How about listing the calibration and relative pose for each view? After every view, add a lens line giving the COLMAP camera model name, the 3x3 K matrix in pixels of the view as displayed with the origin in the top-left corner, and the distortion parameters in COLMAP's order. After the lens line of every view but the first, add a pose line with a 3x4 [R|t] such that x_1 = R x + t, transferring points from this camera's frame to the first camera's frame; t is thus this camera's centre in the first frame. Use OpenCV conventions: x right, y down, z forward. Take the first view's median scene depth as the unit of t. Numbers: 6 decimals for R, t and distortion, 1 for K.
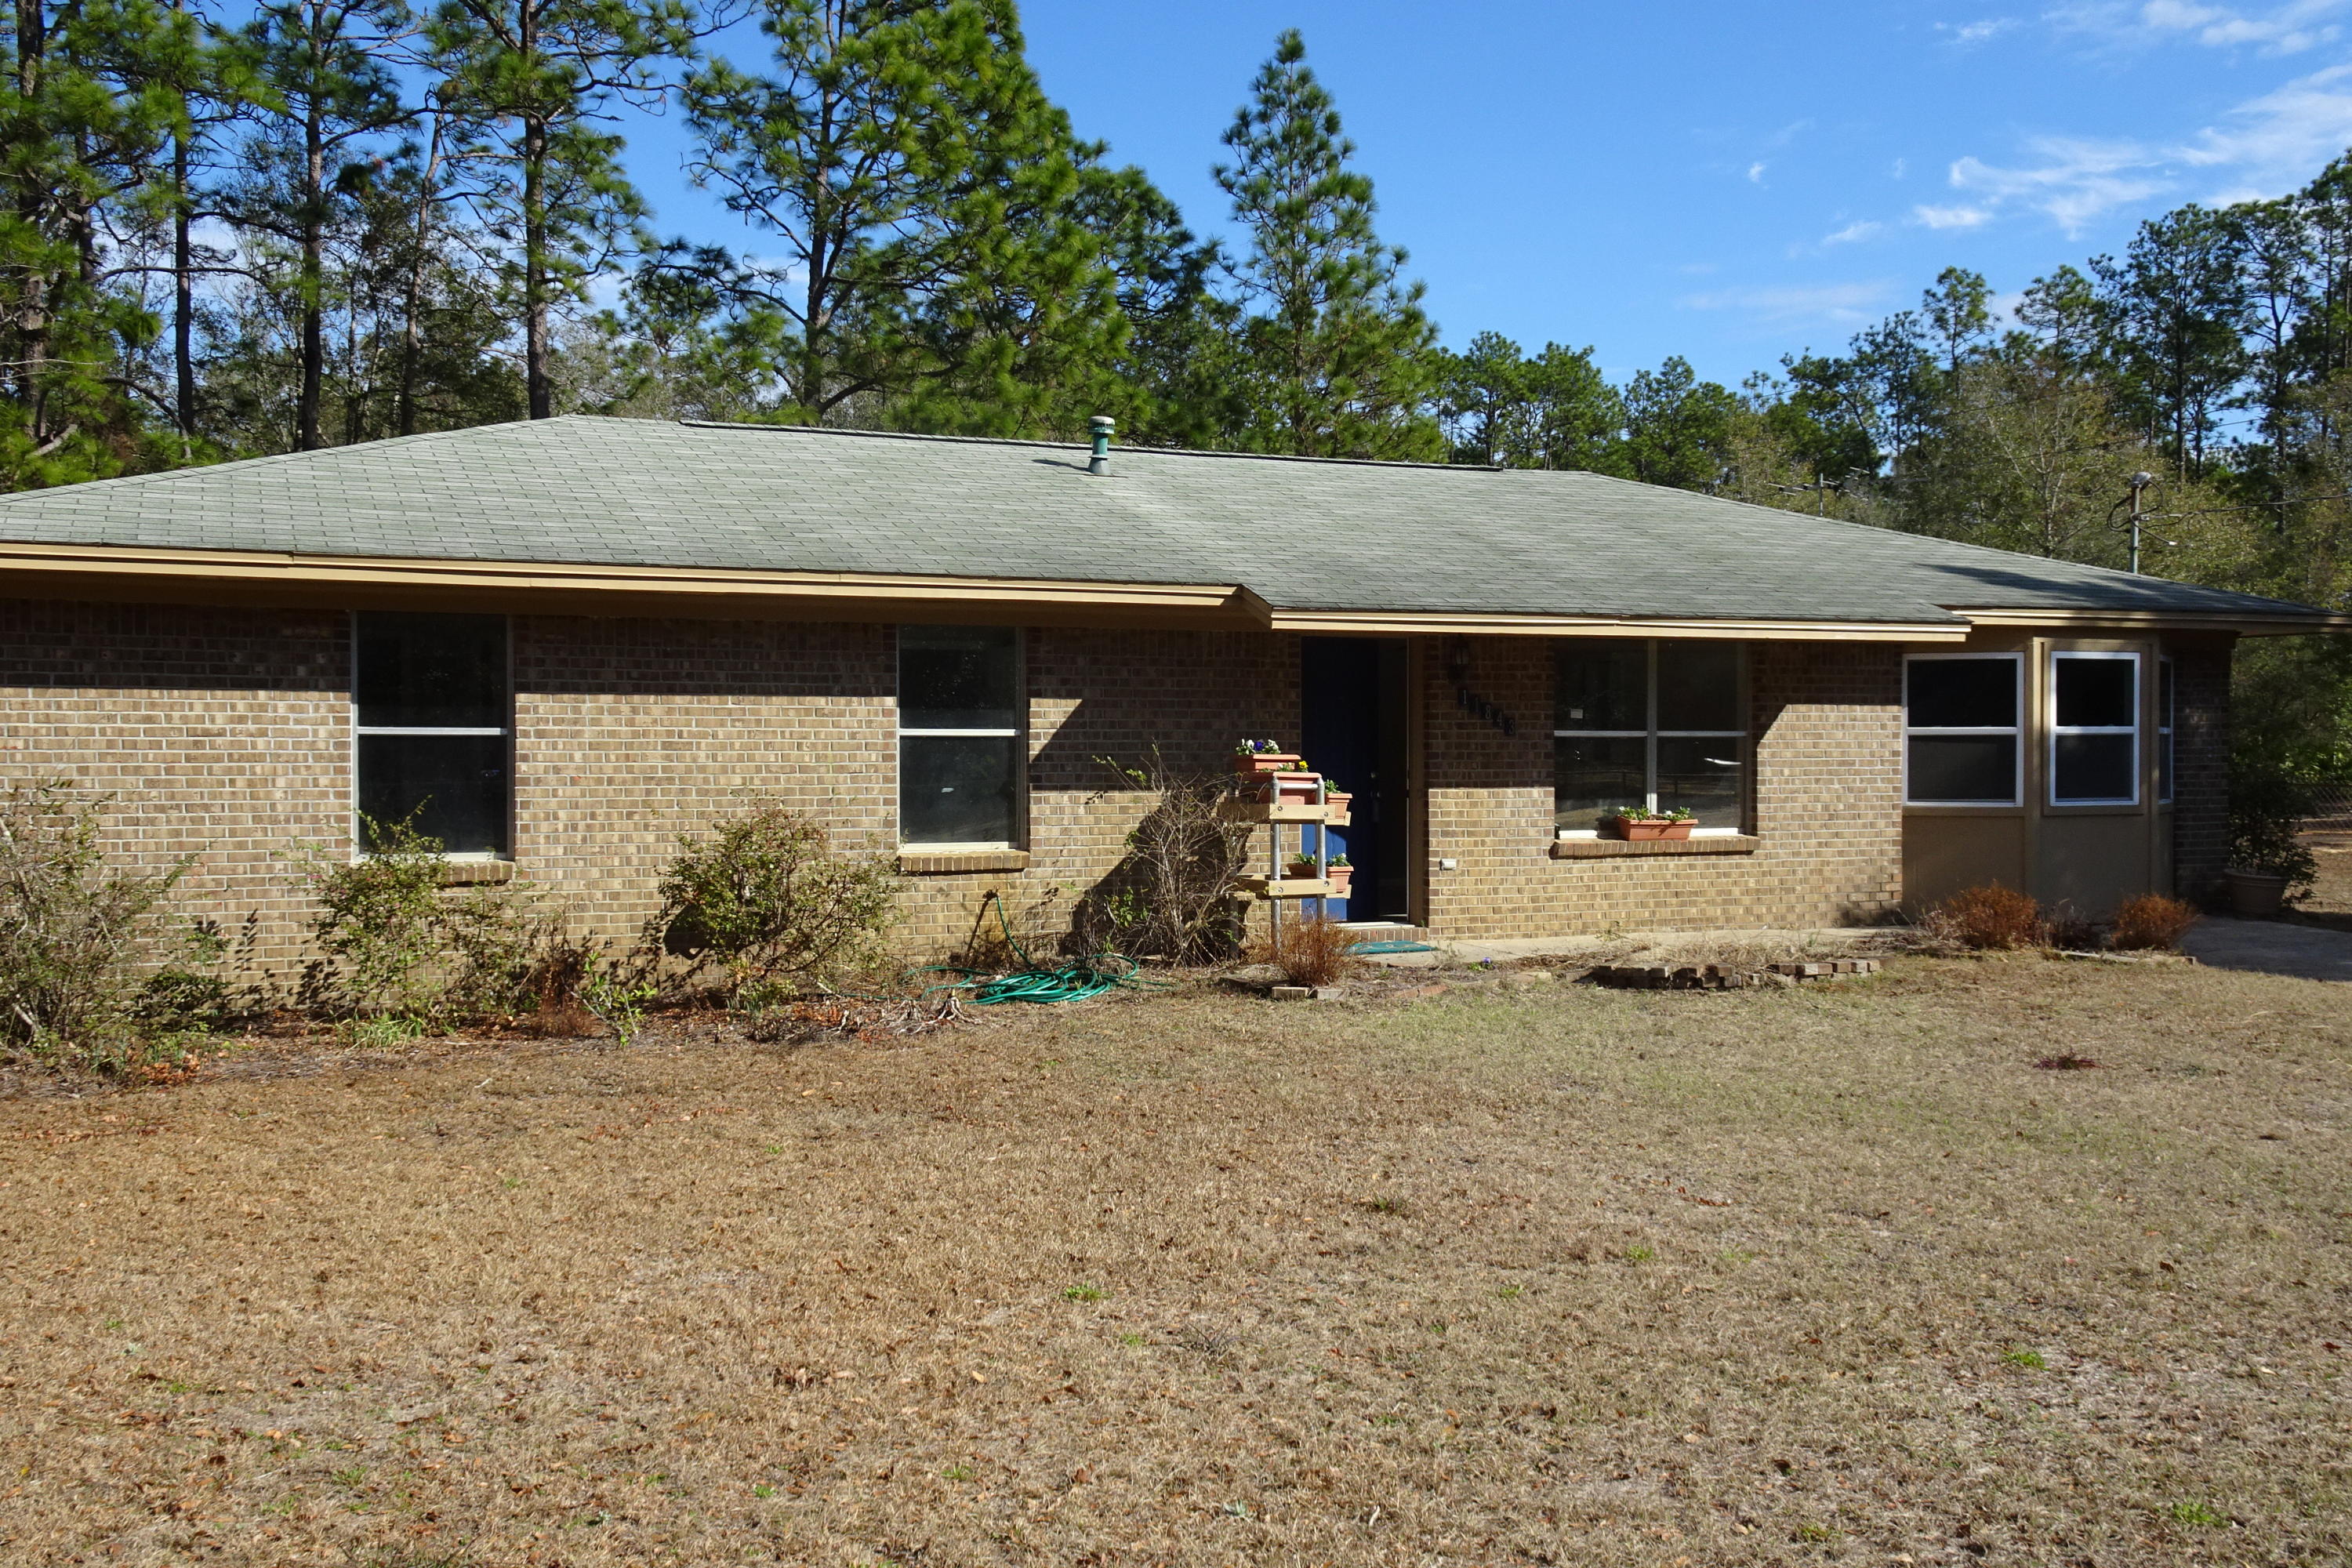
lens RADIAL K [[2142.9, 0, 1171.7], [0, 2142.9, 766.5], [0, 0, 1]] dist [0.057391, 0.006732]
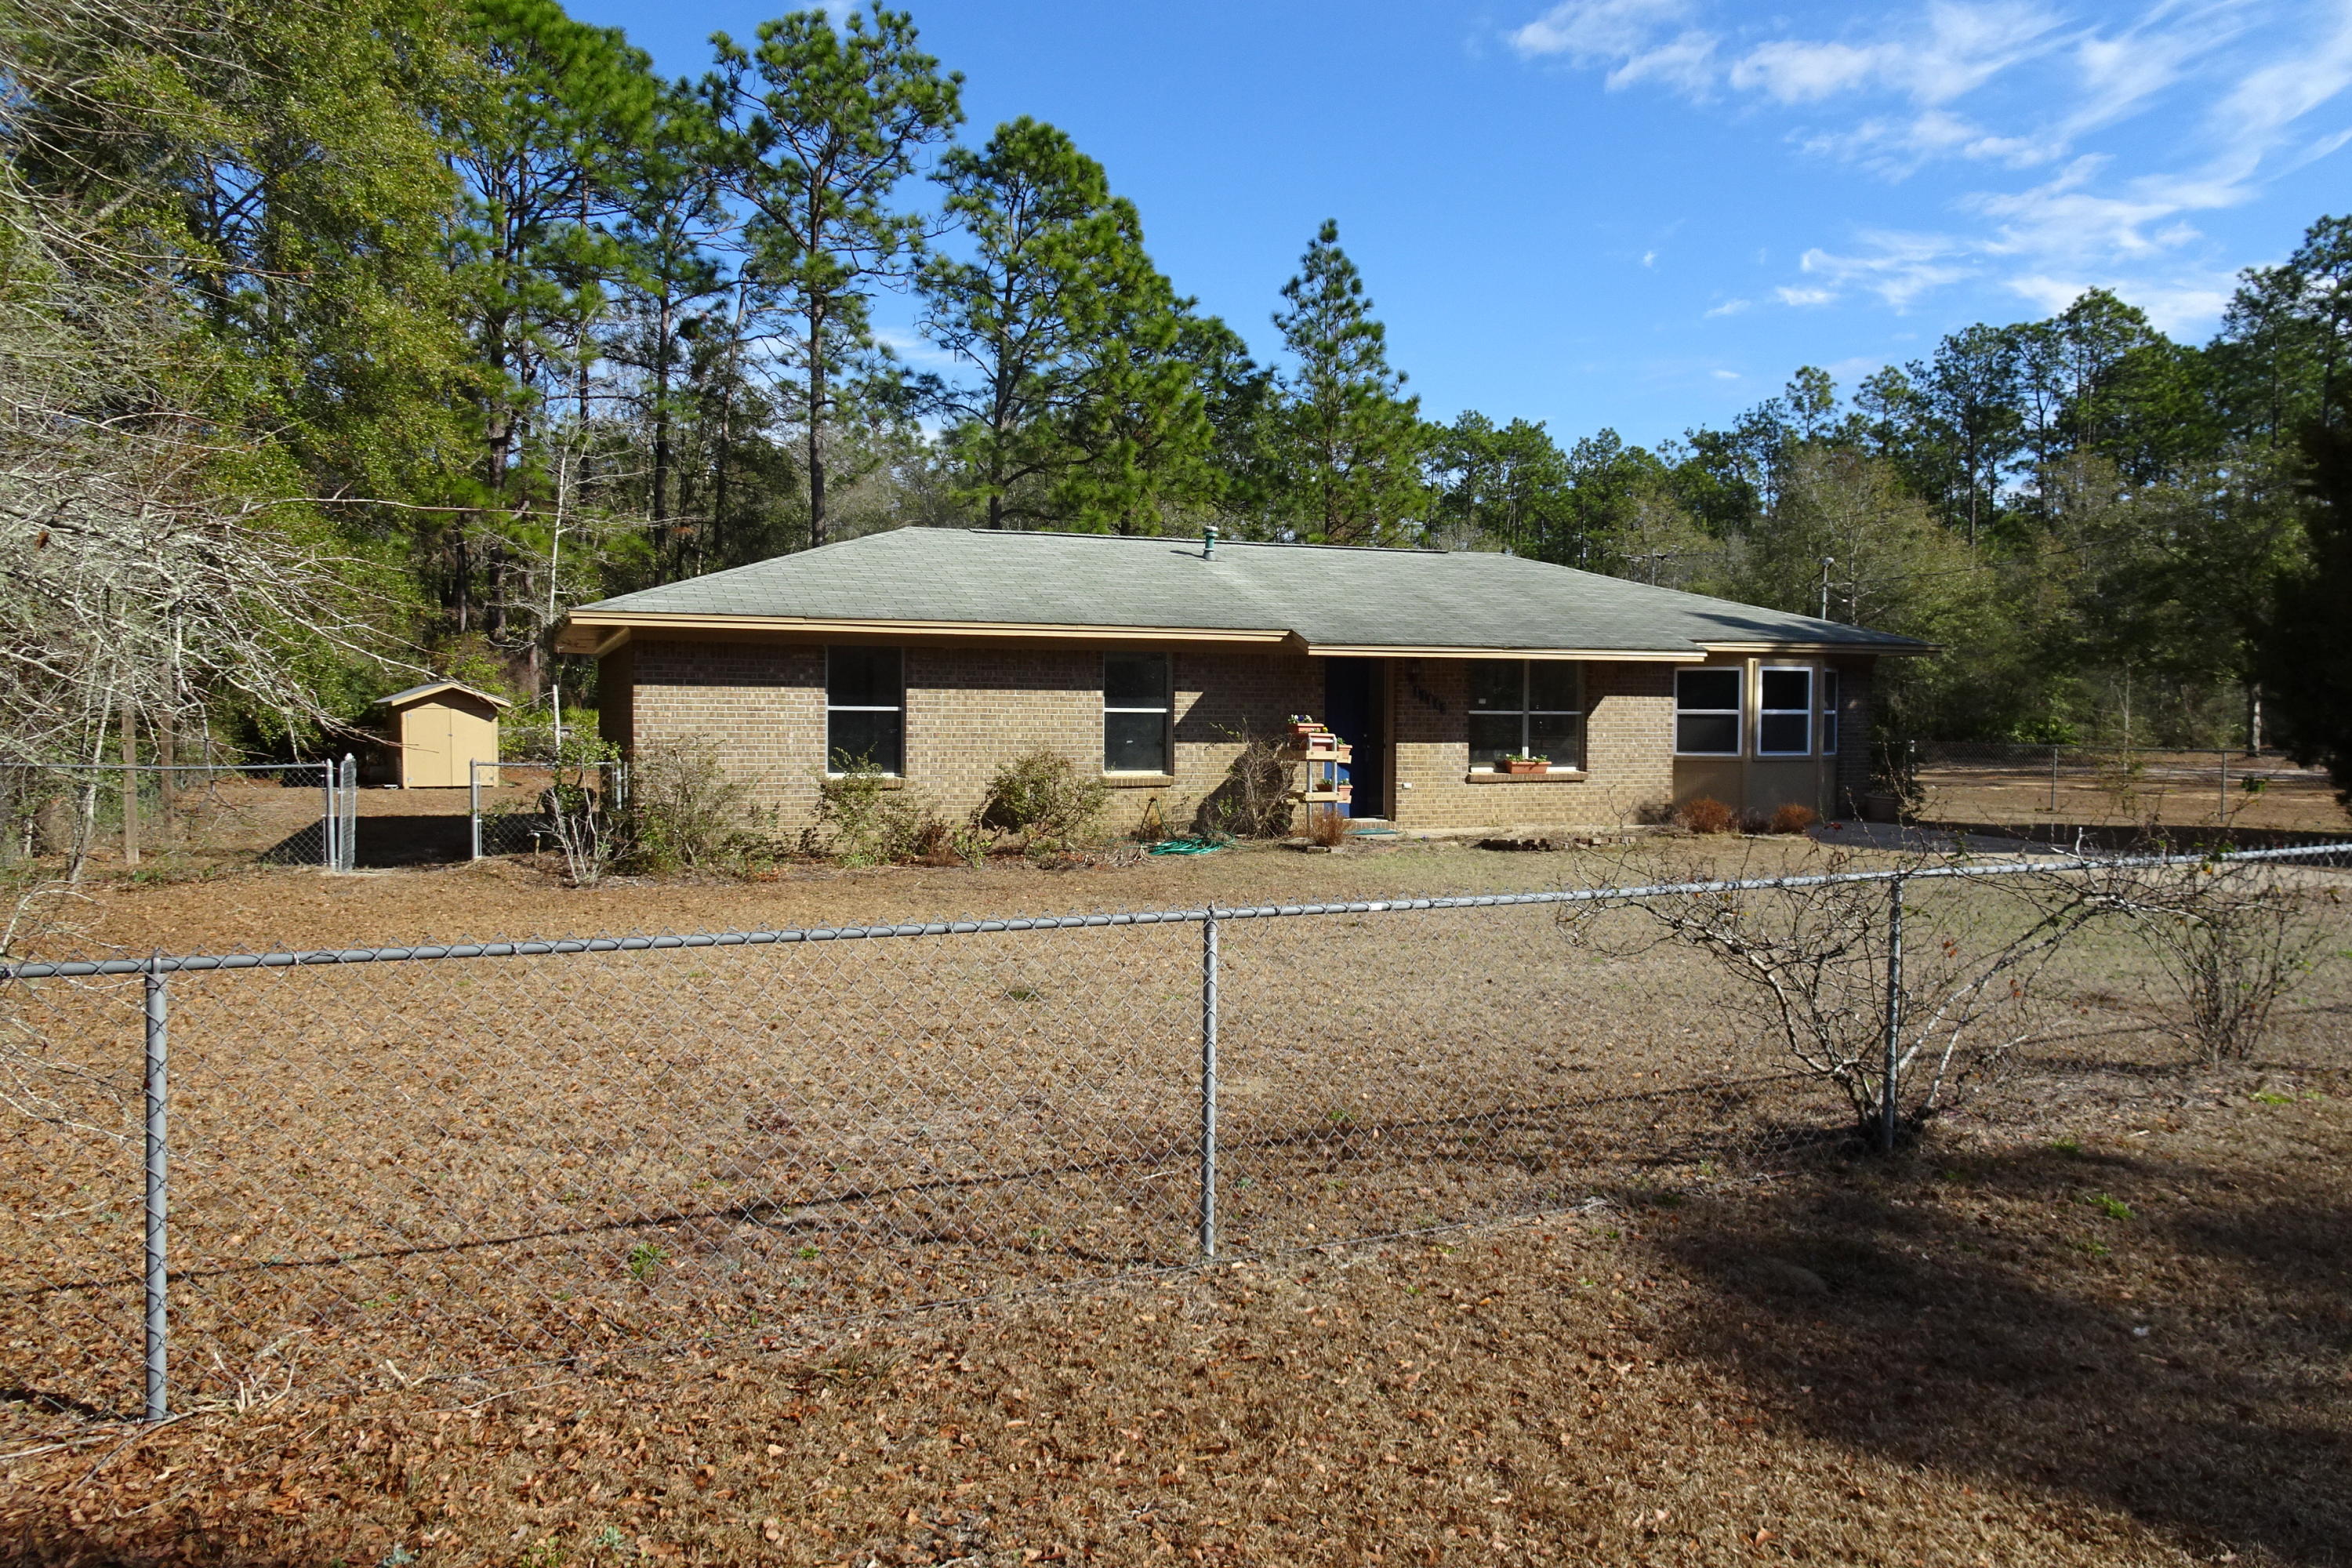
lens RADIAL K [[1661.3, 0, 1167.3], [0, 1661.3, 801.9], [0, 0, 1]] dist [-0.002036, -0.004022]
pose [[0.999314, 0.008075, -0.036142, -0.017557], [-0.006461, 0.998986, 0.044556, -0.000971], [0.036465, -0.044292, 0.998353, -0.344875]]
